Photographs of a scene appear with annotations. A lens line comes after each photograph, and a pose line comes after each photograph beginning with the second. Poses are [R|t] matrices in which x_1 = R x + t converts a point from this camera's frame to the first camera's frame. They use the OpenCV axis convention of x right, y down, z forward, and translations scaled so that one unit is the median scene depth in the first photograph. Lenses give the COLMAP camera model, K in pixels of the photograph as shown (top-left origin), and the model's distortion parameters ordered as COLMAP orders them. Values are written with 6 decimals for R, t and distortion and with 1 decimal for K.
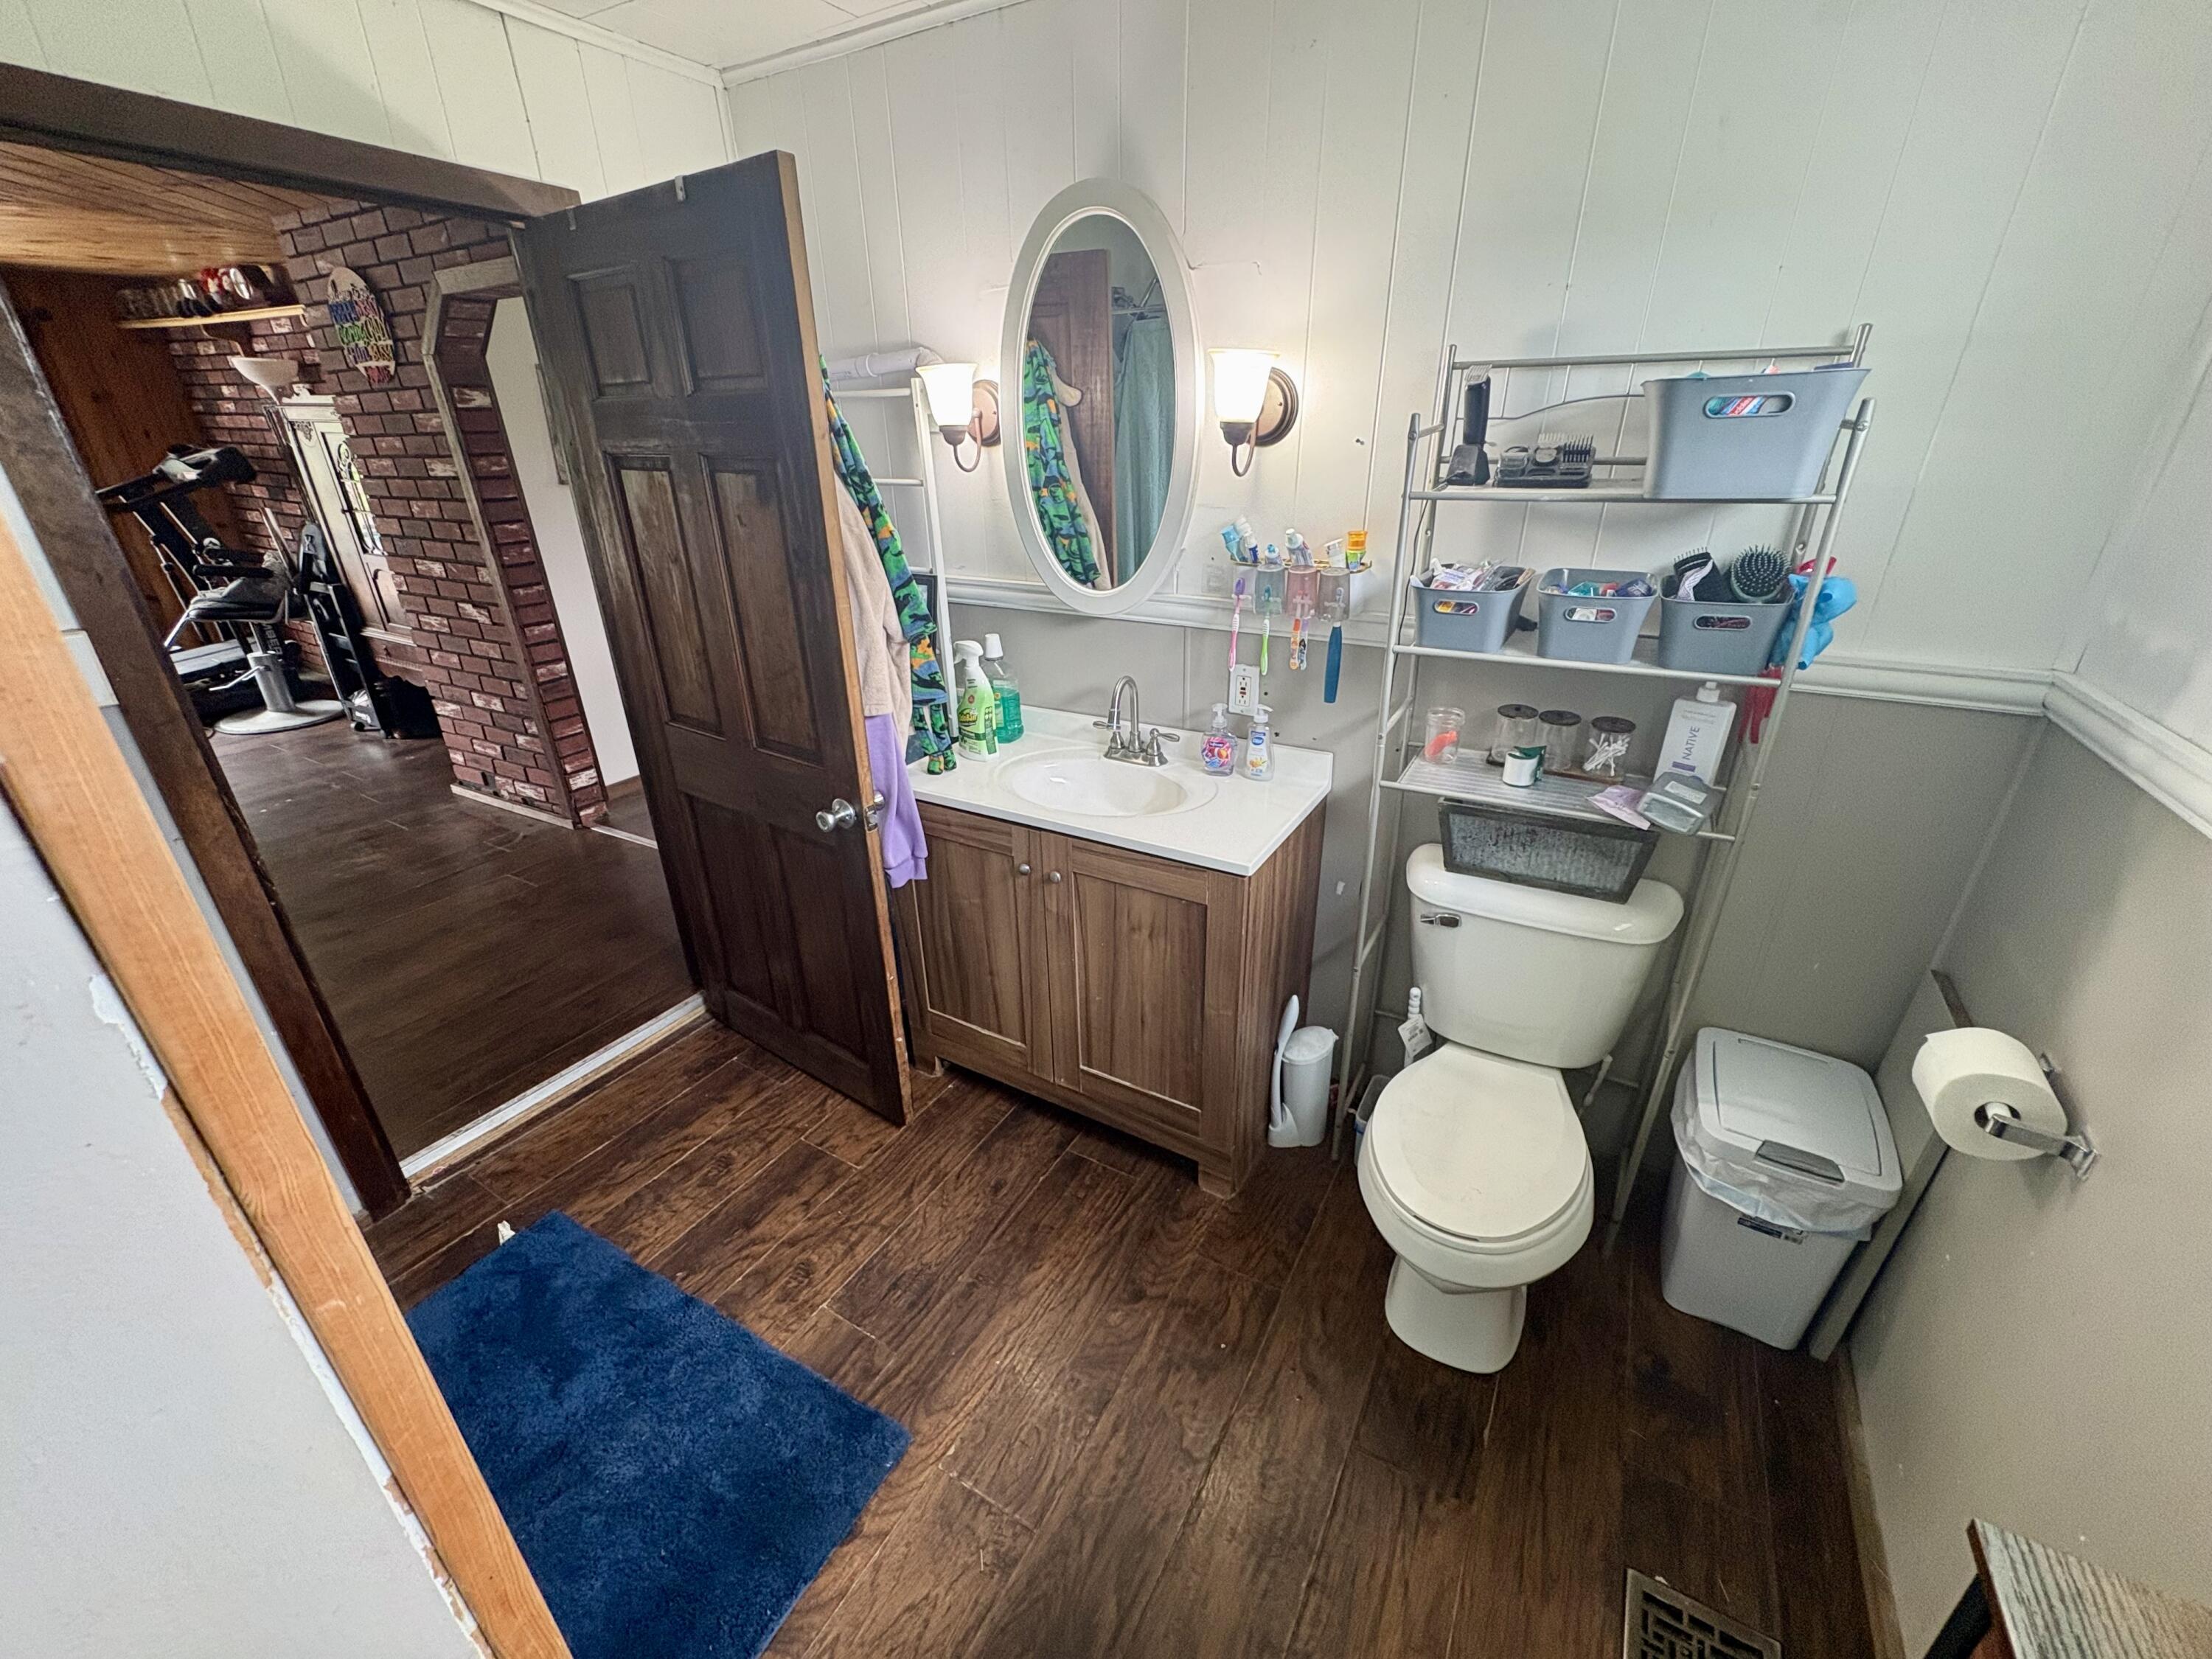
lens RADIAL K [[882.5, 0, 1104.7], [0, 882.5, 825.6], [0, 0, 1]] dist [0.001013, 0.000561]
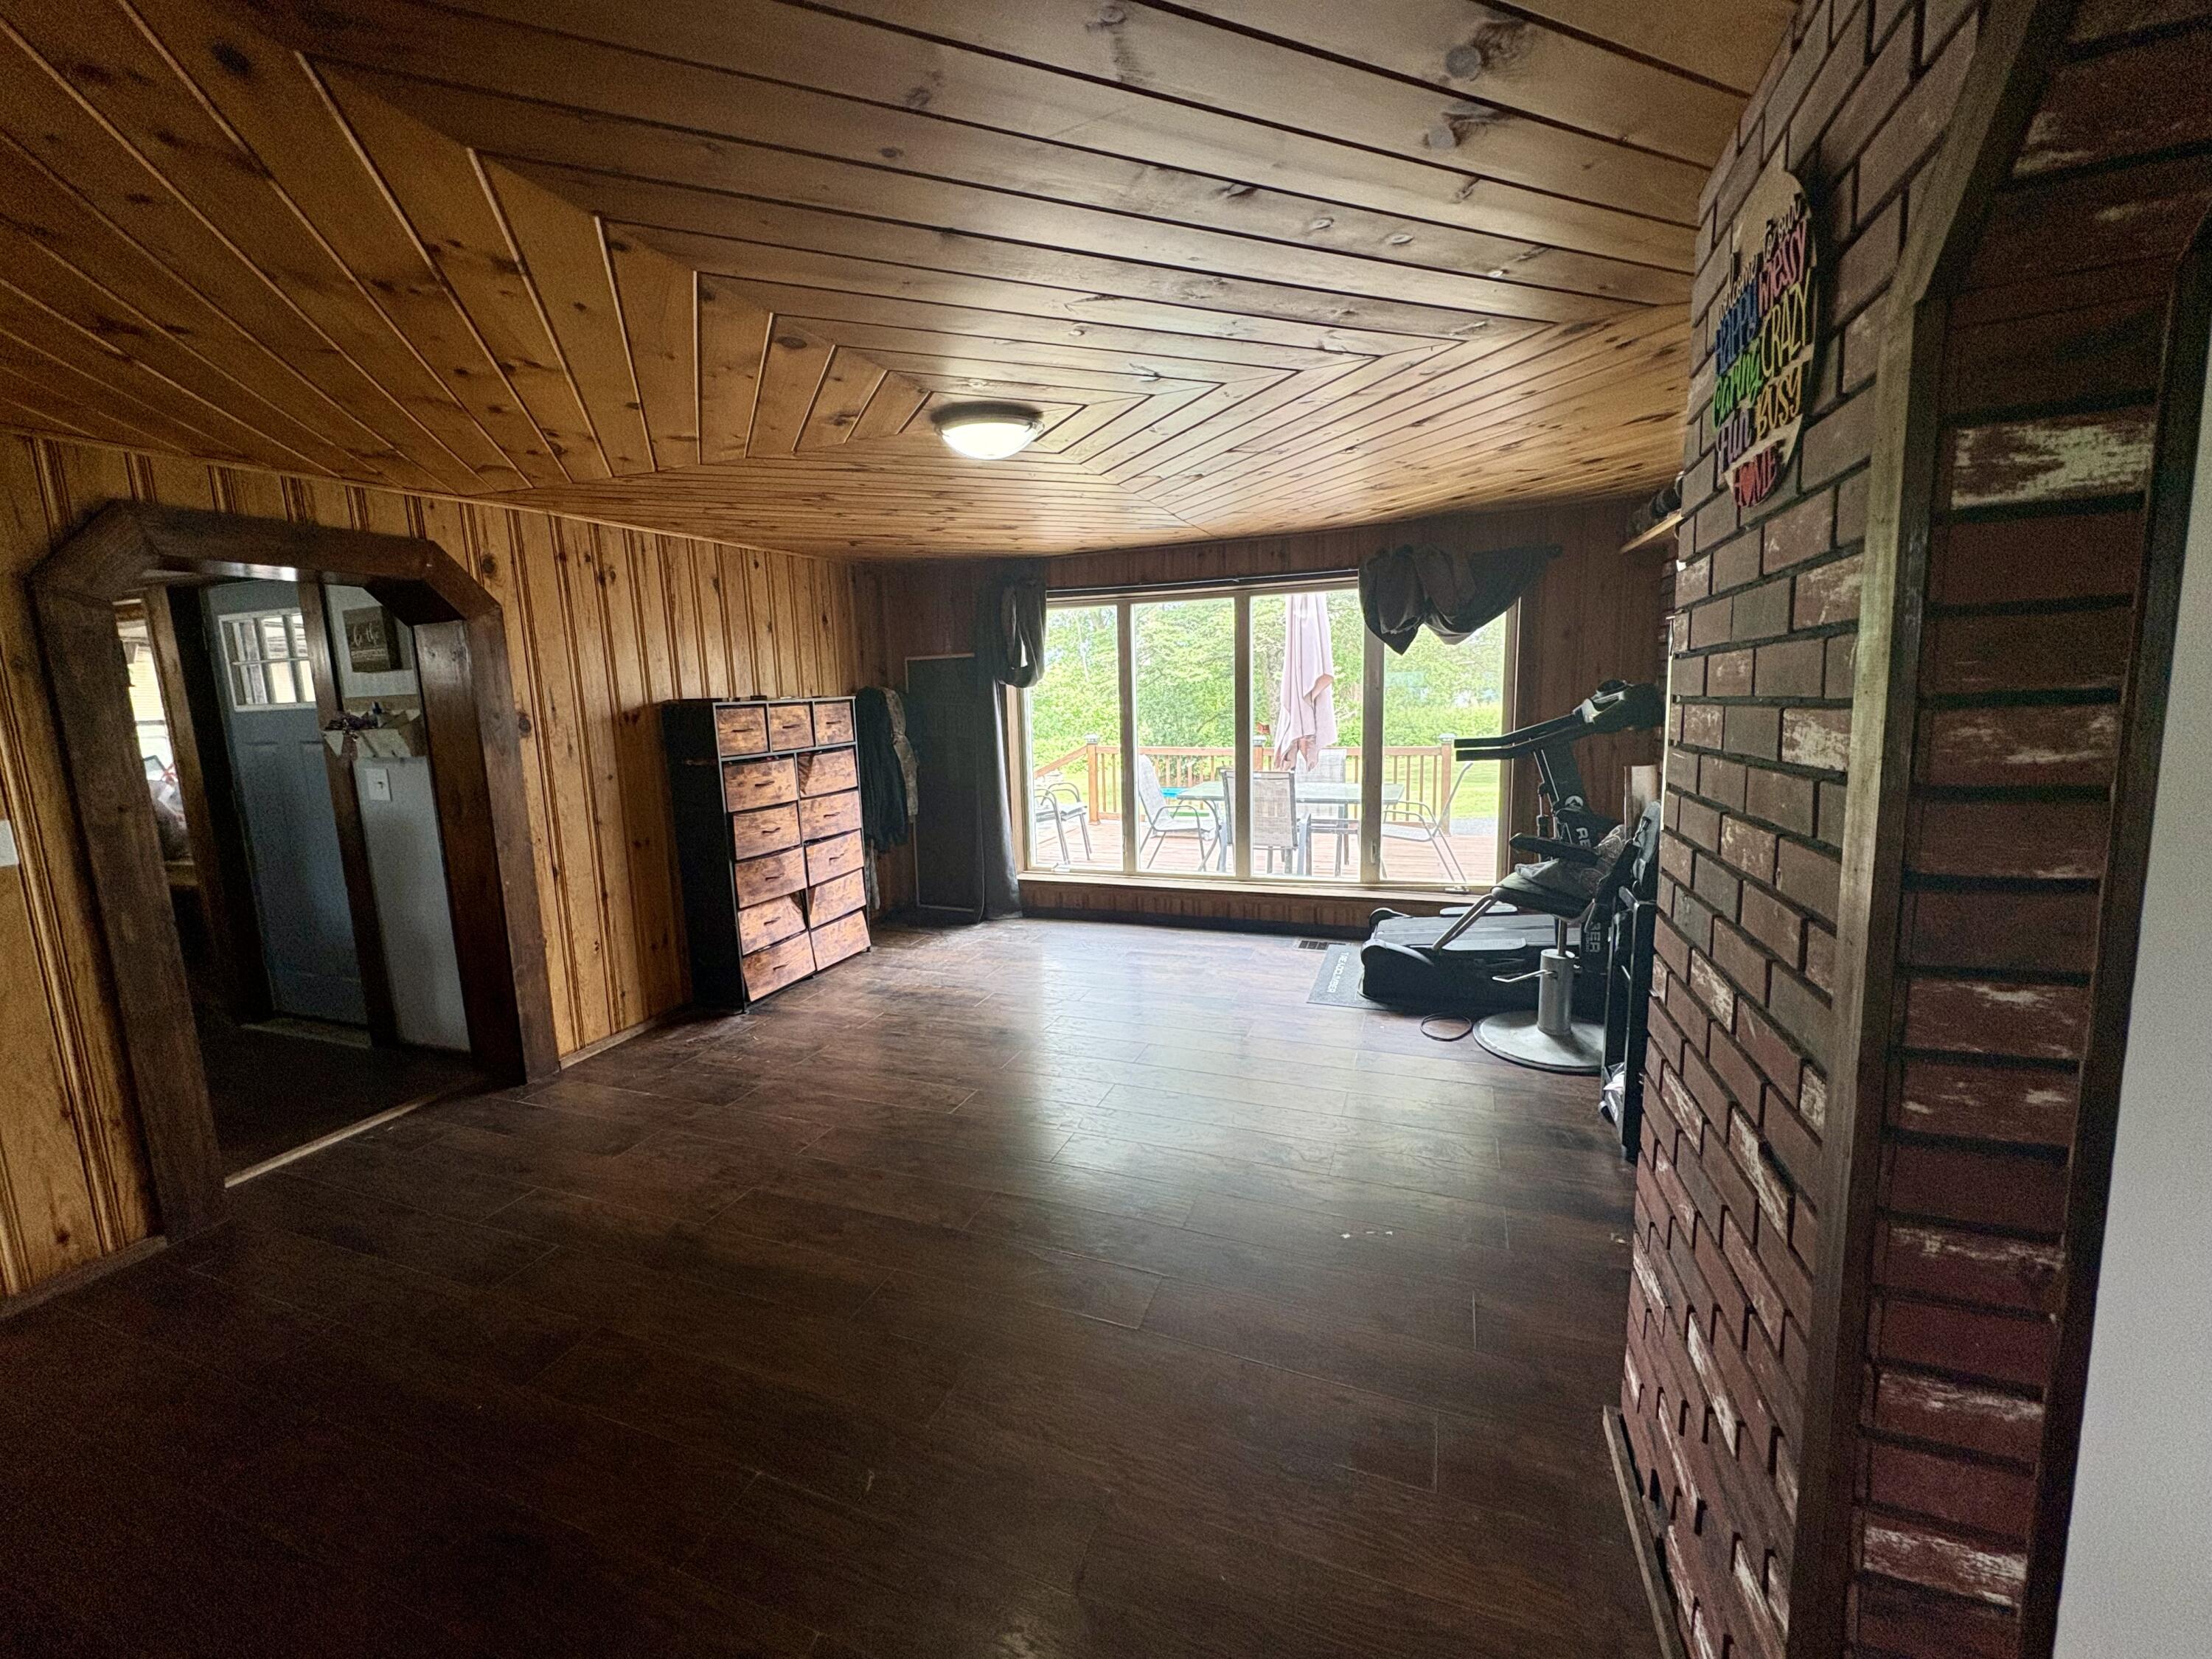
lens RADIAL K [[882.5, 0, 1104.7], [0, 882.5, 825.6], [0, 0, 1]] dist [0.001013, 0.000561]
pose [[0.148679, 0.150027, -0.977439, -0.479639], [-0.381766, 0.920505, 0.083218, -0.302425], [0.912222, 0.360780, 0.194135, 0.713086]]
